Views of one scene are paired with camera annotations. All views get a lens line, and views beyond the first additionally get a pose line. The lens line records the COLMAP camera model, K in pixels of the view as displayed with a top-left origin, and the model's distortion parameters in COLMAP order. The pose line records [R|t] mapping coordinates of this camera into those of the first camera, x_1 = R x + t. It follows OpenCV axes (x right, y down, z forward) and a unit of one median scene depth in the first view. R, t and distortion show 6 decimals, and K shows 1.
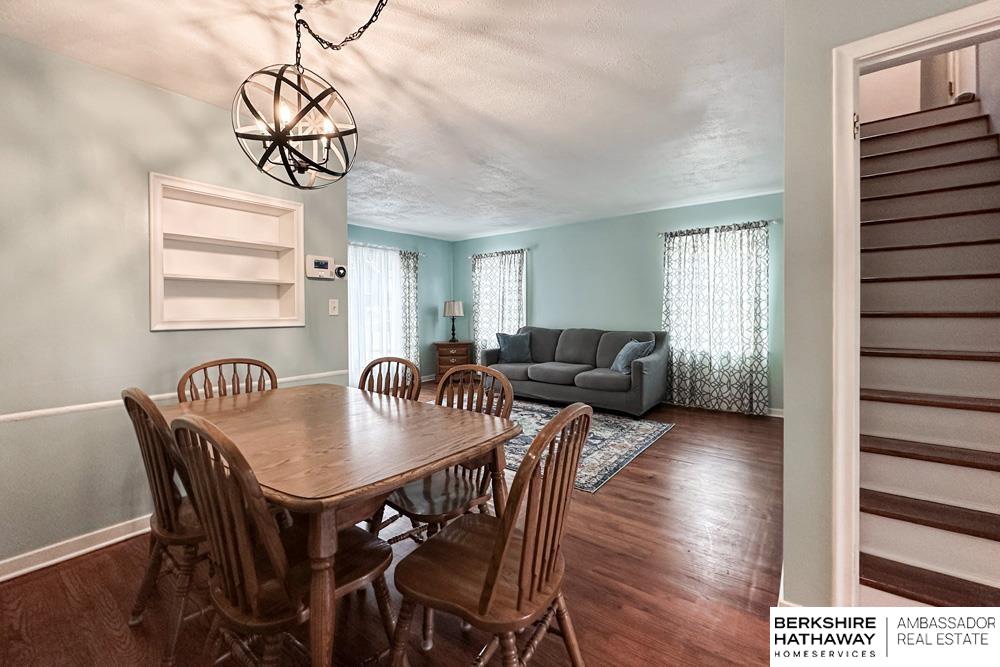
lens RADIAL K [[403.2, 0, 496.9], [0, 403.2, 313.8], [0, 0, 1]] dist [-0.000872, 0.000401]
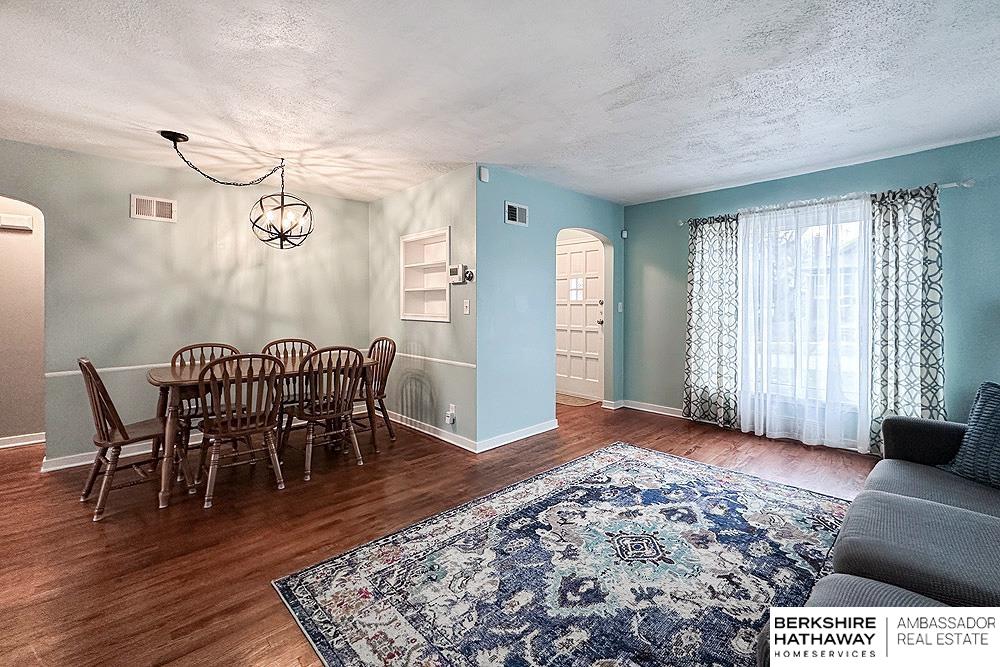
lens RADIAL K [[422.2, 0, 508.2], [0, 422.2, 306.0], [0, 0, 1]] dist [-0.000989, 0.000893]
pose [[-0.136243, 0.009289, -0.990632, 0.514435], [-0.006243, 0.999928, 0.010235, -0.021750], [0.990656, 0.007579, -0.136176, 0.859486]]
